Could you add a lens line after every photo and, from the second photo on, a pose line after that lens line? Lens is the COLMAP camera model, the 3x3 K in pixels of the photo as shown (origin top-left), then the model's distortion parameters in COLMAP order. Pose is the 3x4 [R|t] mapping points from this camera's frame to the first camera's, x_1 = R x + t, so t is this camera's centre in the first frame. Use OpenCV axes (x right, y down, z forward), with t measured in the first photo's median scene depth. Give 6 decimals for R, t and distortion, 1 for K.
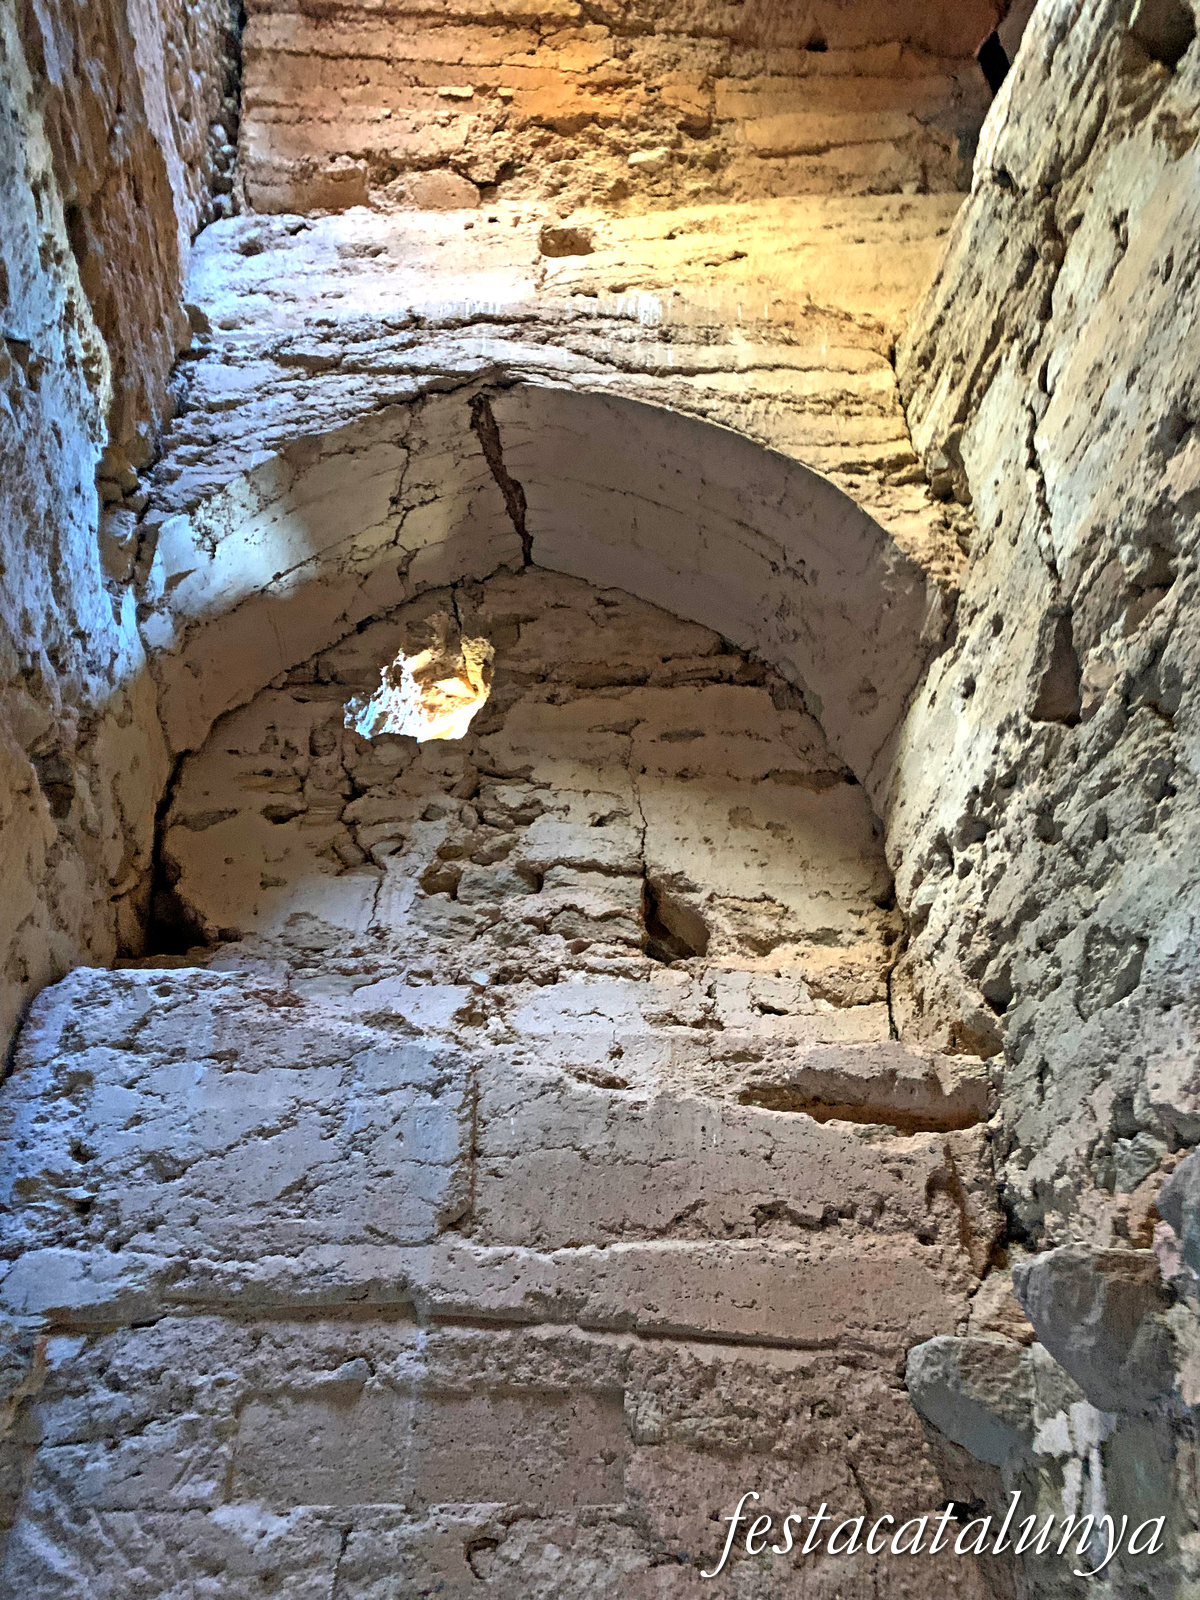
lens RADIAL K [[1097.7, 0, 511.3], [0, 1097.7, 797.6], [0, 0, 1]] dist [0.029273, -0.029353]
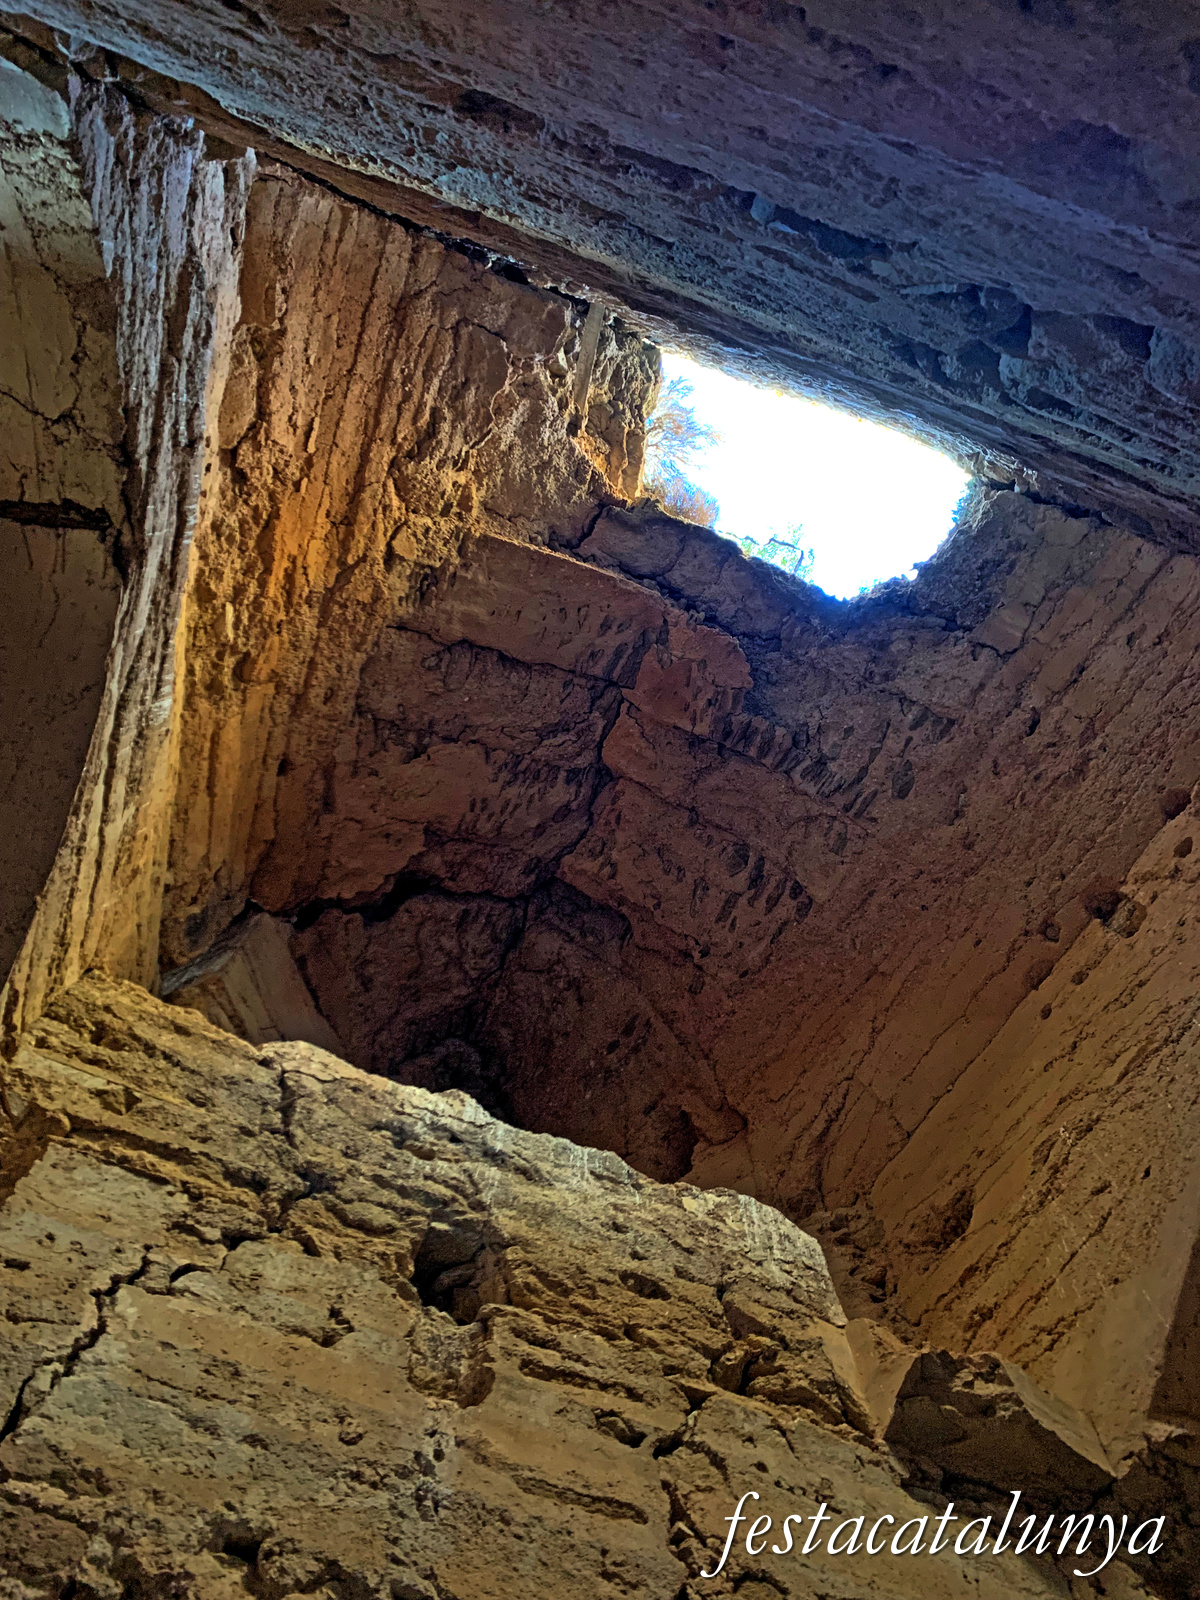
lens RADIAL K [[1159.8, 0, 596.5], [0, 1159.8, 805.7], [0, 0, 1]] dist [0.056487, -0.047922]
pose [[-0.258554, 0.924734, 0.279315, -0.105802], [-0.601036, 0.072364, -0.795939, 0.072974], [-0.756244, -0.373672, 0.537088, 0.121823]]
